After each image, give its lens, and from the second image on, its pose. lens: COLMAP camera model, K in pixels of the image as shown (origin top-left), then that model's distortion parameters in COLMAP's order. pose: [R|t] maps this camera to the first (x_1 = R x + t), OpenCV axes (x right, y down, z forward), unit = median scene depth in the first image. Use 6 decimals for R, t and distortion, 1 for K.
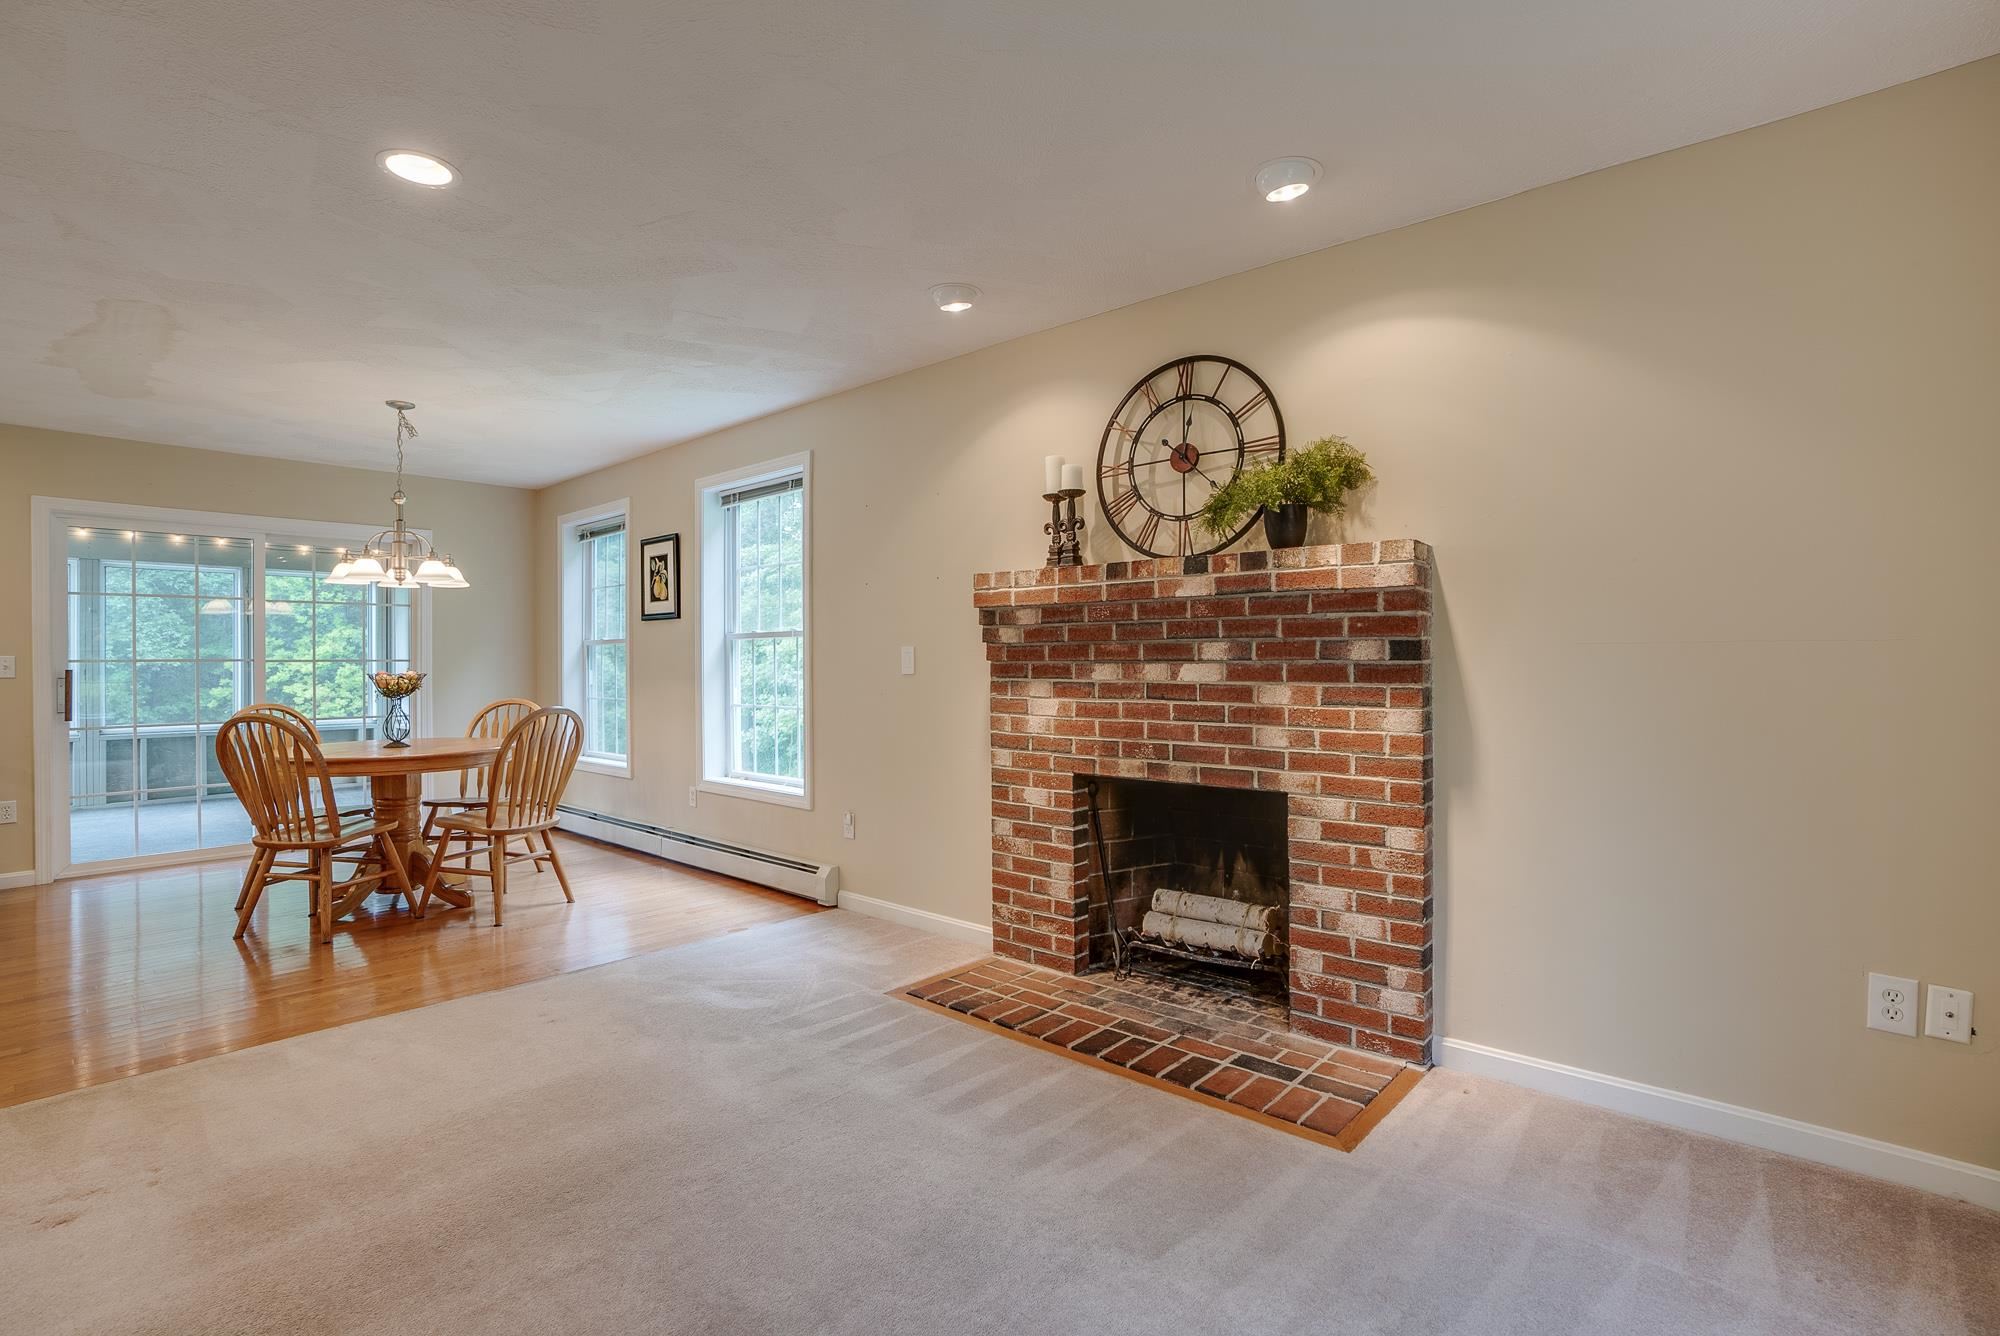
lens RADIAL K [[990.8, 0, 1000.0], [0, 990.8, 668.0], [0, 0, 1]] dist [-0.068977, 0.033132]
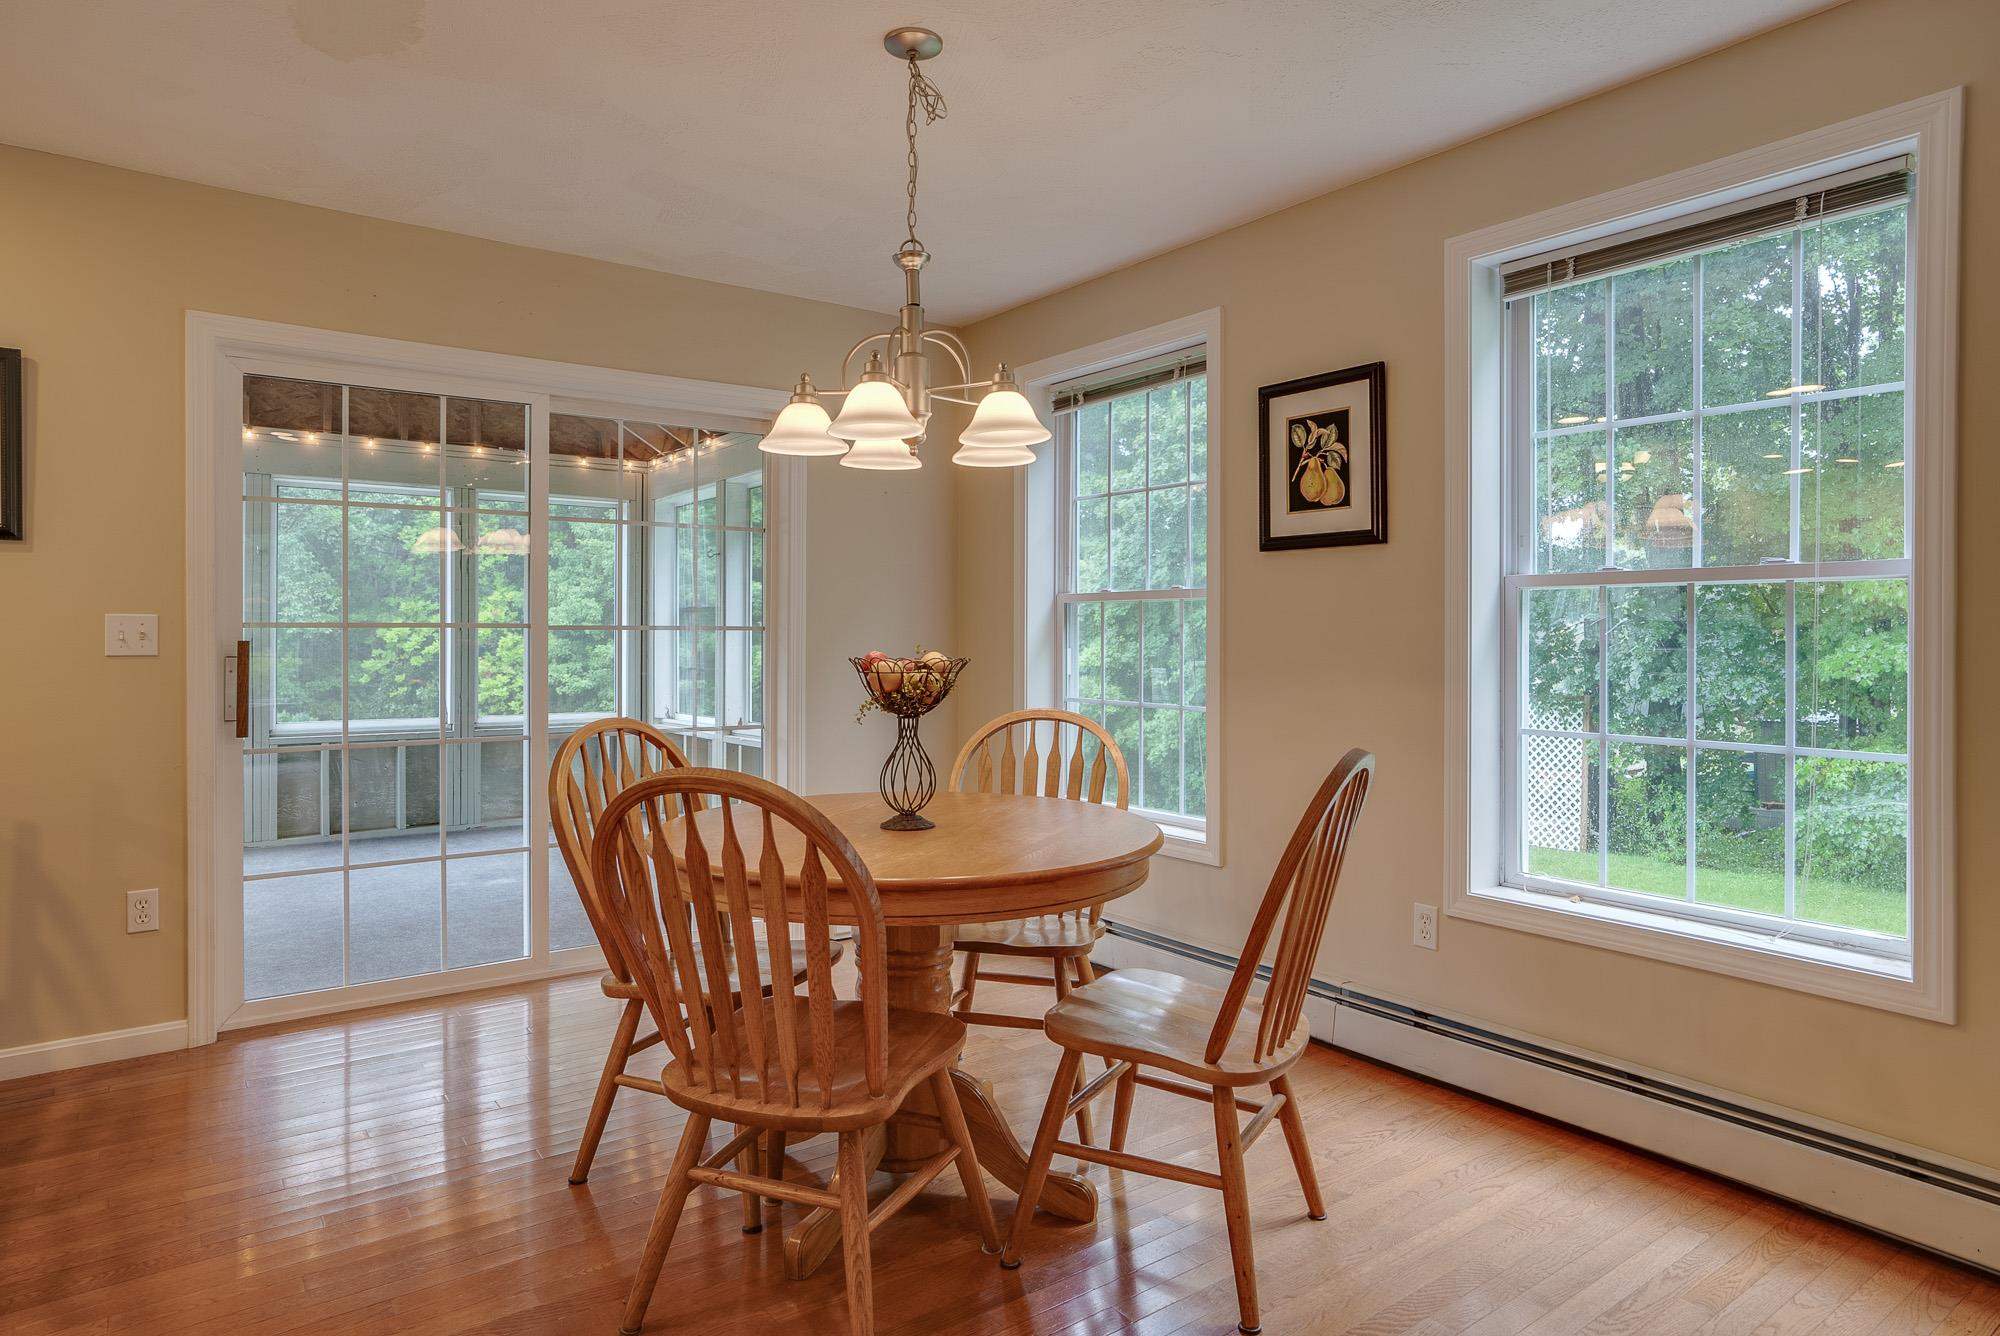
lens RADIAL K [[1254.9, 0, 998.2], [0, 1254.9, 639.1], [0, 0, 1]] dist [-0.020990, -0.000683]
pose [[0.977236, 0.011021, -0.211869, -0.375700], [-0.012094, 0.999920, -0.003769, 0.000346], [0.211810, 0.006246, 0.977291, 0.370677]]
